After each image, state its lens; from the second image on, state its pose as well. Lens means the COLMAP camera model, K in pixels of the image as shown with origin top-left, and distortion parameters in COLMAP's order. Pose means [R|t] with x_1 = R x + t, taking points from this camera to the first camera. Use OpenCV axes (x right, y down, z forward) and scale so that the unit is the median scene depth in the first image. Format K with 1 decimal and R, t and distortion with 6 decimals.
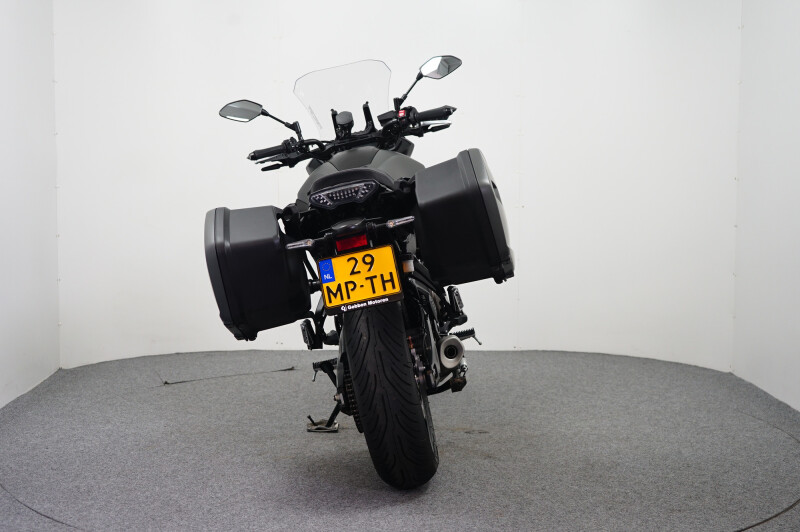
lens RADIAL K [[1331.8, 0, 400.0], [0, 1331.8, 266.0], [0, 0, 1]] dist [-0.023341, -0.016242]
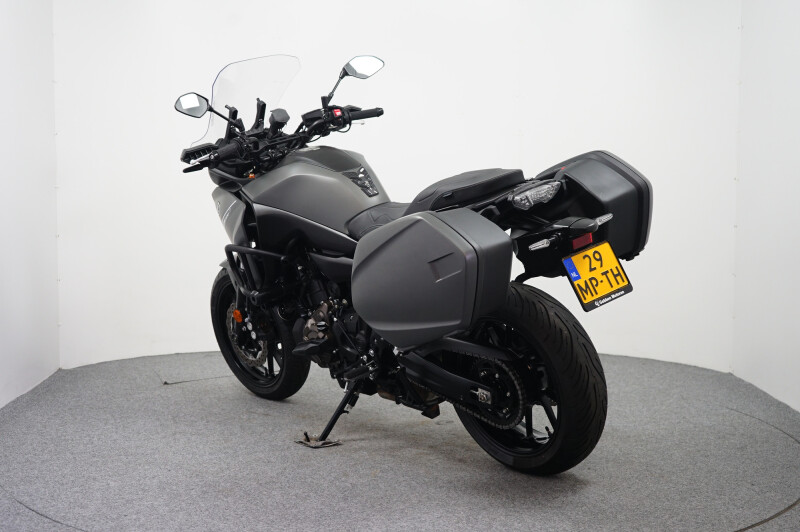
lens RADIAL K [[1331.8, 0, 400.0], [0, 1331.8, 266.0], [0, 0, 1]] dist [-0.023341, -0.016242]
pose [[0.736877, -0.059862, 0.673371, -0.827645], [0.055868, 0.998057, 0.027591, -0.033890], [-0.673714, 0.017289, 0.738790, 0.321120]]
